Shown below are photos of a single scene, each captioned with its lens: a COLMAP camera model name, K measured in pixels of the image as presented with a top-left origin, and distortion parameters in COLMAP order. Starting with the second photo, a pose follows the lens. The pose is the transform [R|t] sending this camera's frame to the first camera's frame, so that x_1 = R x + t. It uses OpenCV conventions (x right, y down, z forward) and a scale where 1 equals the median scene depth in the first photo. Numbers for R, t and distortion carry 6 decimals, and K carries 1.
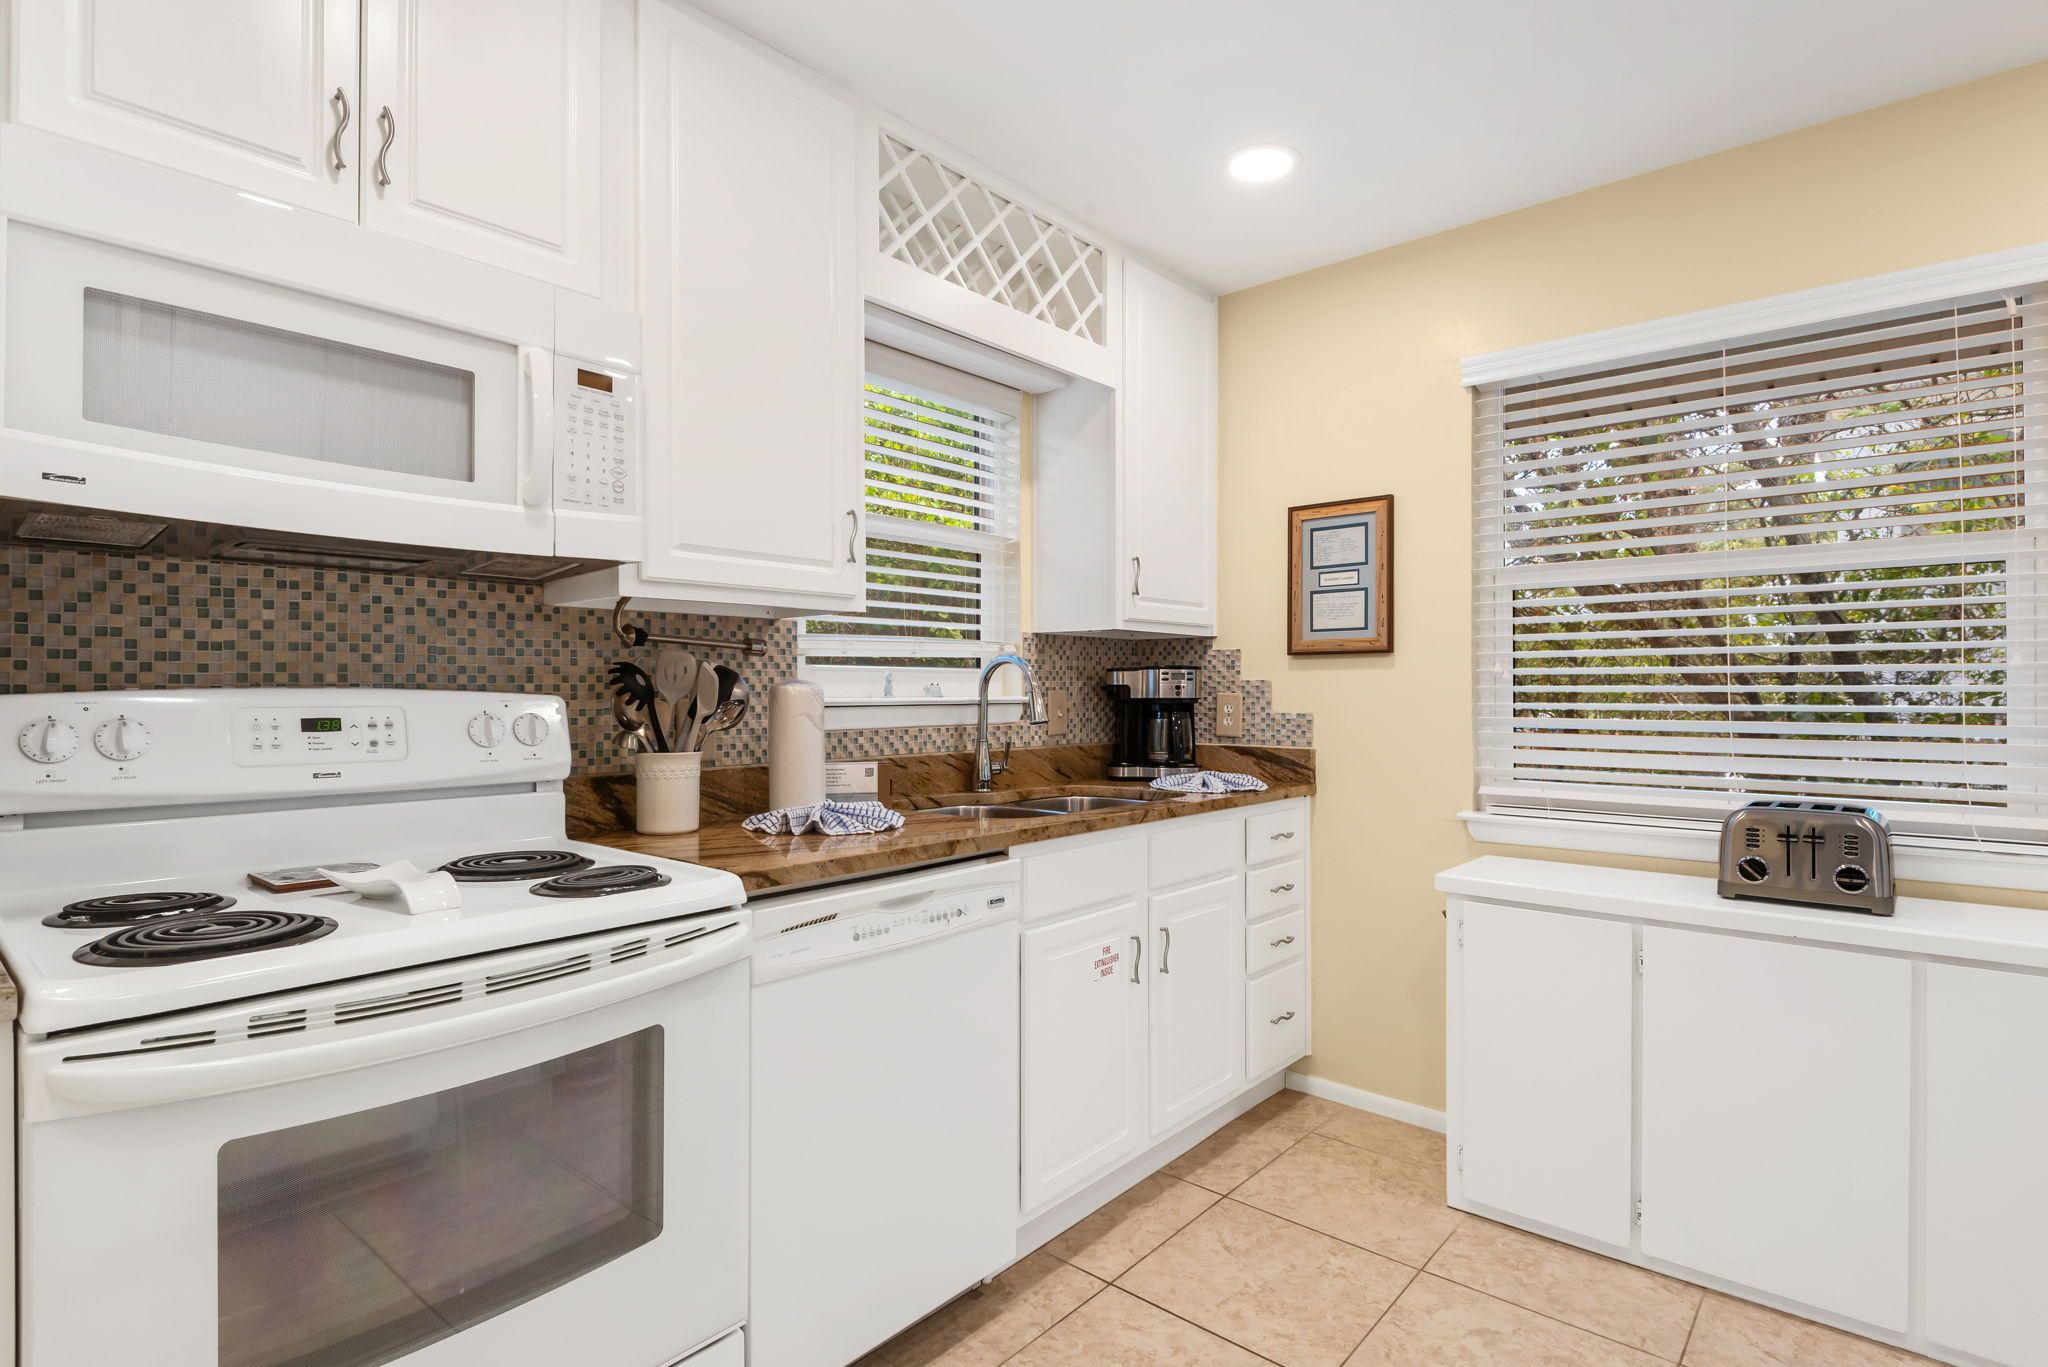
lens RADIAL K [[1014.1, 0, 1025.8], [0, 1014.1, 691.5], [0, 0, 1]] dist [-0.002475, -0.001786]
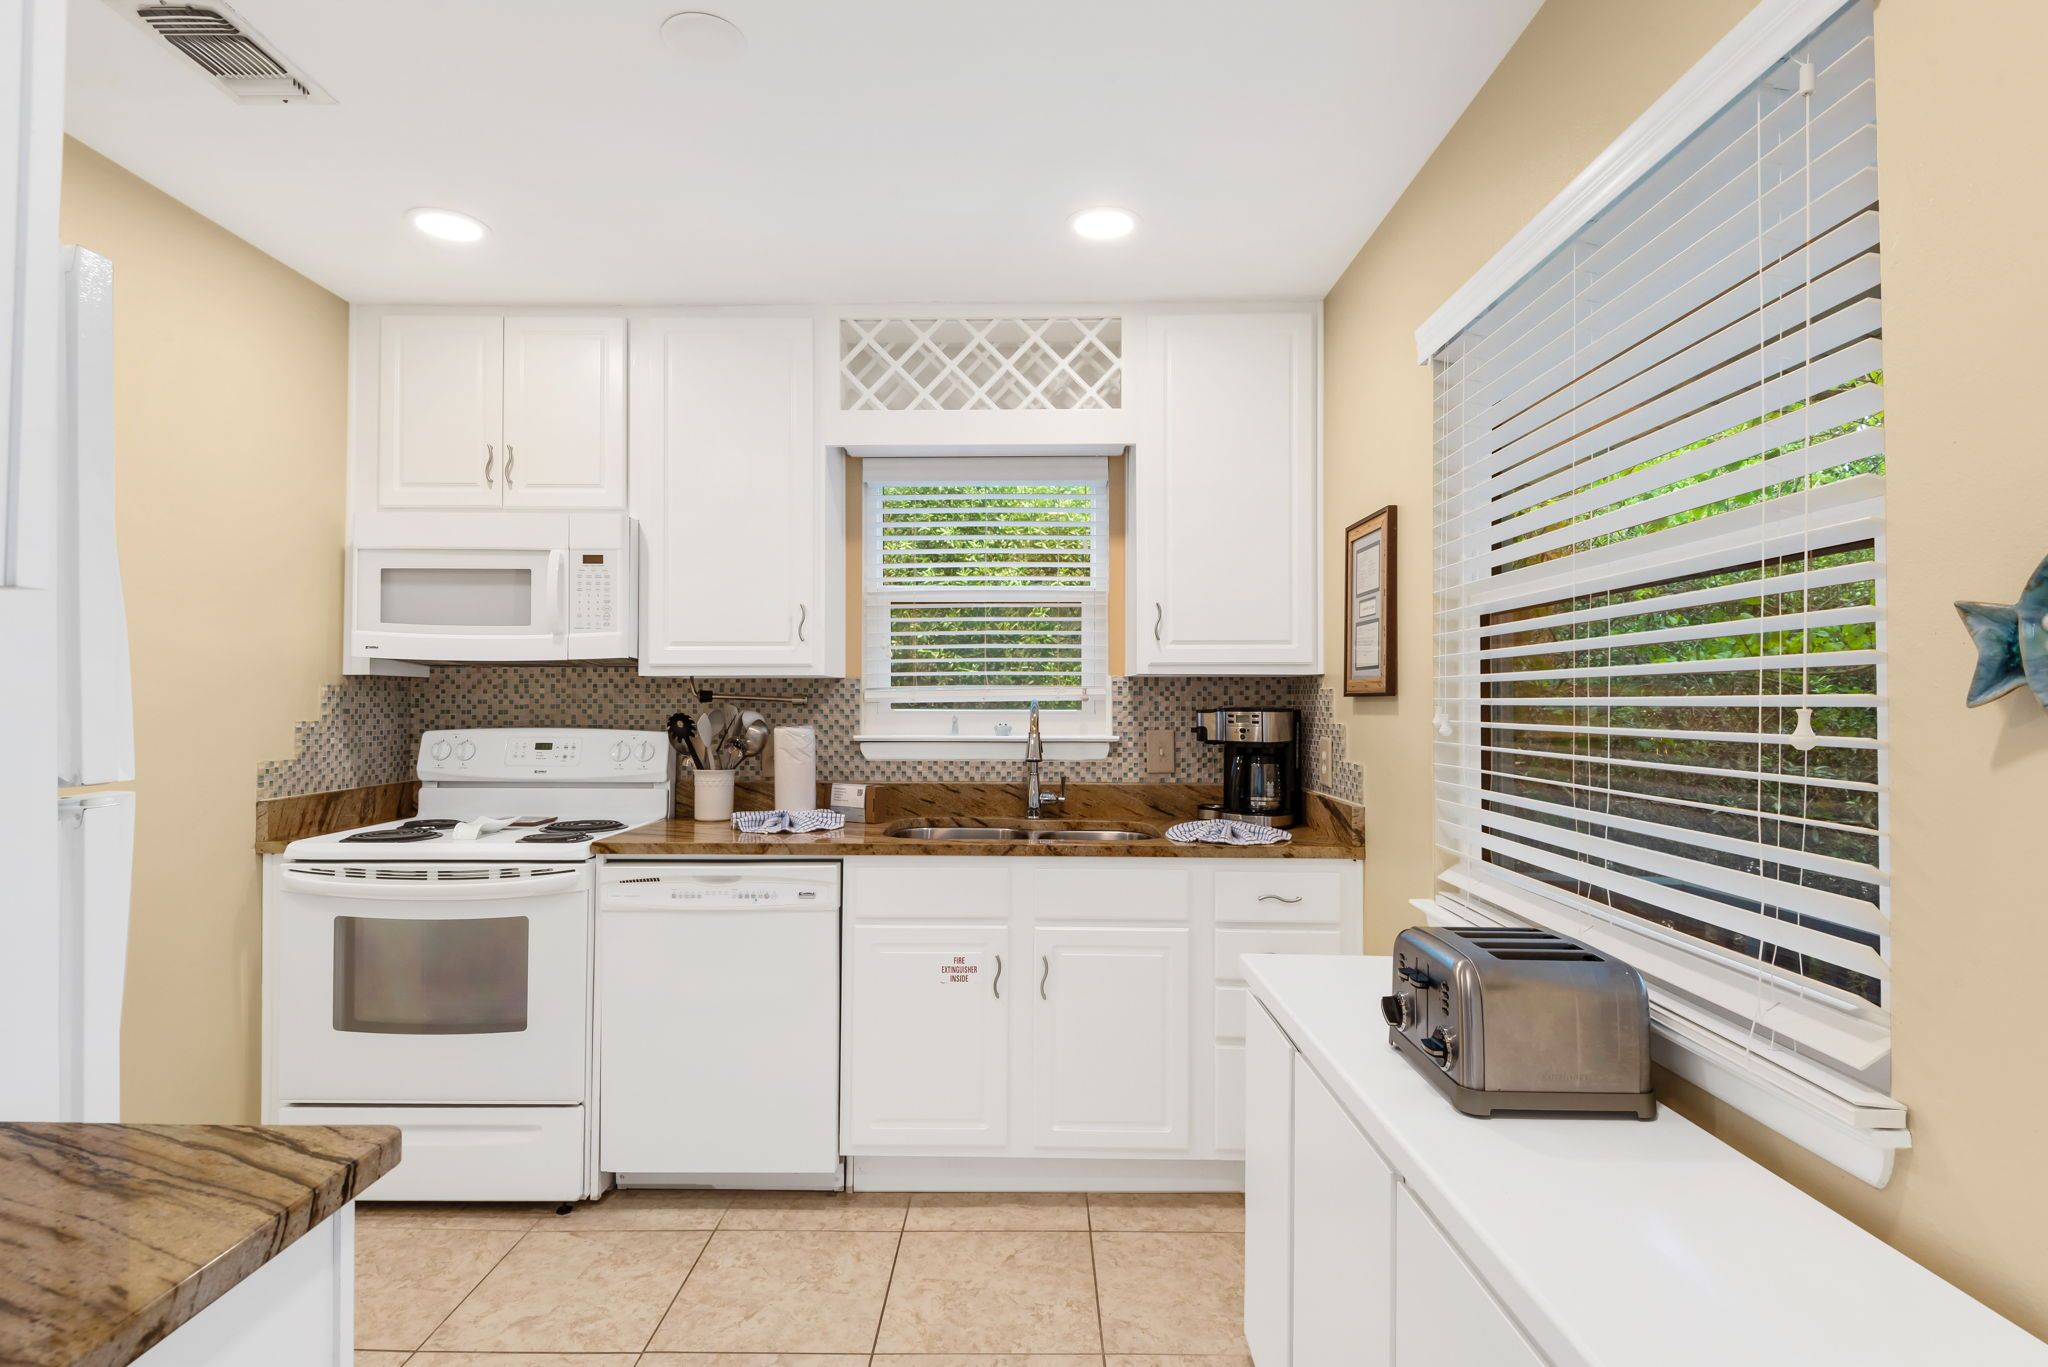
lens RADIAL K [[1014.1, 0, 1025.8], [0, 1014.1, 691.5], [0, 0, 1]] dist [-0.002475, -0.001786]
pose [[0.648408, -0.004881, -0.761277, 1.166295], [-0.003737, 0.999947, -0.009595, -0.048294], [0.761284, 0.009067, 0.648355, 0.346797]]
